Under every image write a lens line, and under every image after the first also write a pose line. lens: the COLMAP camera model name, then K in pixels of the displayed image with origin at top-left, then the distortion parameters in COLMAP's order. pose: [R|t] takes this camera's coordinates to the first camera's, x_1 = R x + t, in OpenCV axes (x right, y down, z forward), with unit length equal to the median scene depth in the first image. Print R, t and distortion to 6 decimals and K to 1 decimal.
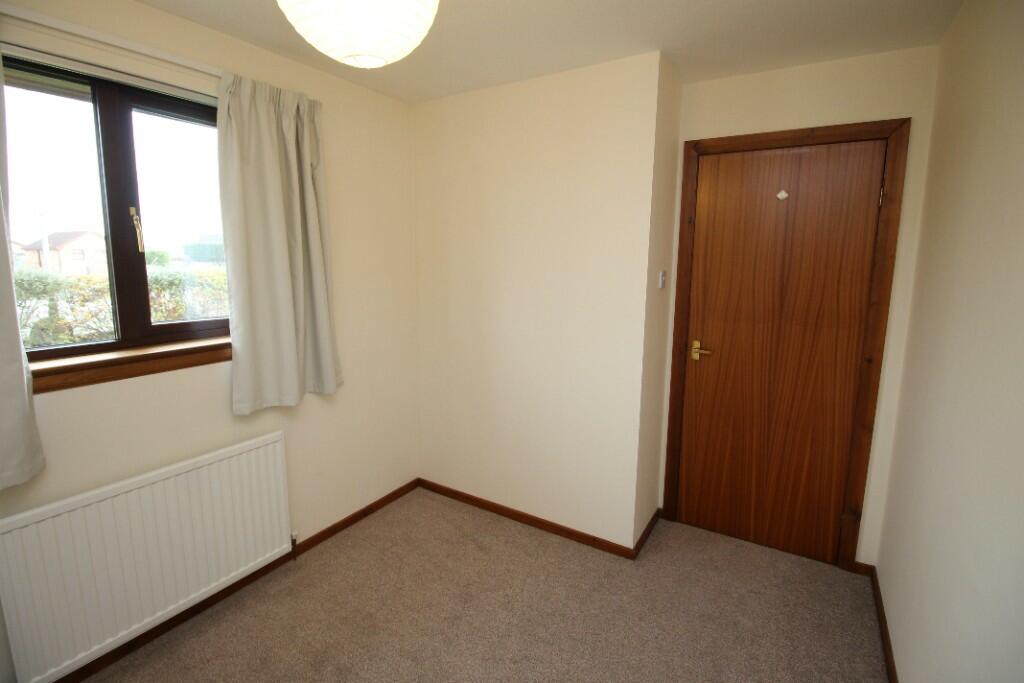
lens RADIAL K [[478.9, 0, 510.5], [0, 478.9, 328.9], [0, 0, 1]] dist [-0.000809, -0.013653]
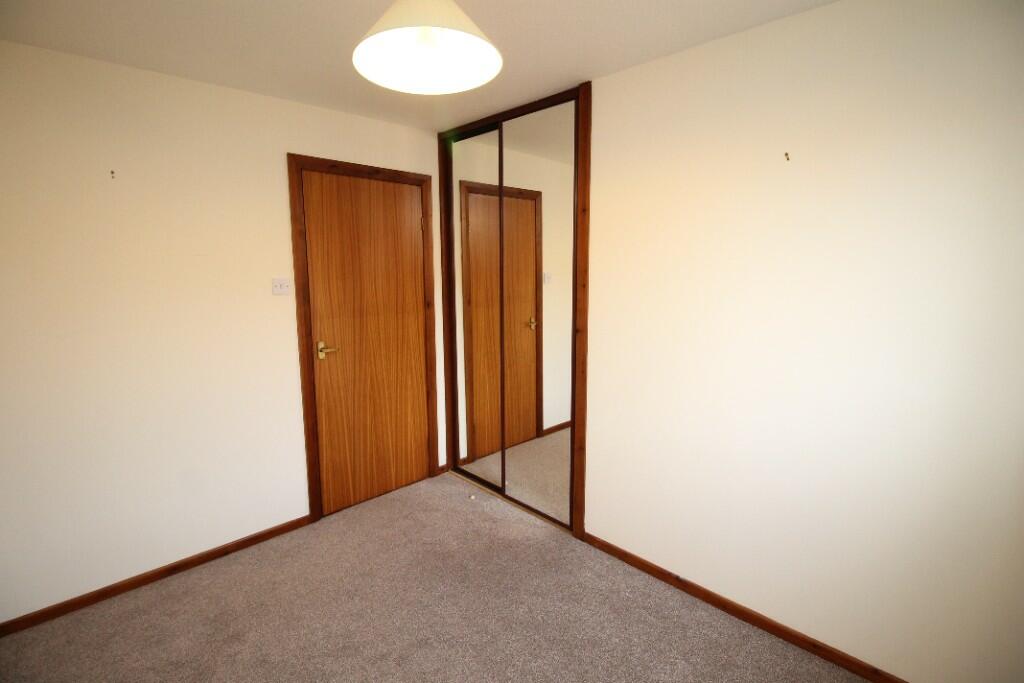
lens RADIAL K [[478.9, 0, 510.5], [0, 478.9, 328.9], [0, 0, 1]] dist [-0.000809, -0.013653]
pose [[0.218689, -0.120065, 0.968380, -0.559097], [0.151711, 0.984517, 0.087805, -0.033912], [-0.963929, 0.127712, 0.233518, 0.335094]]
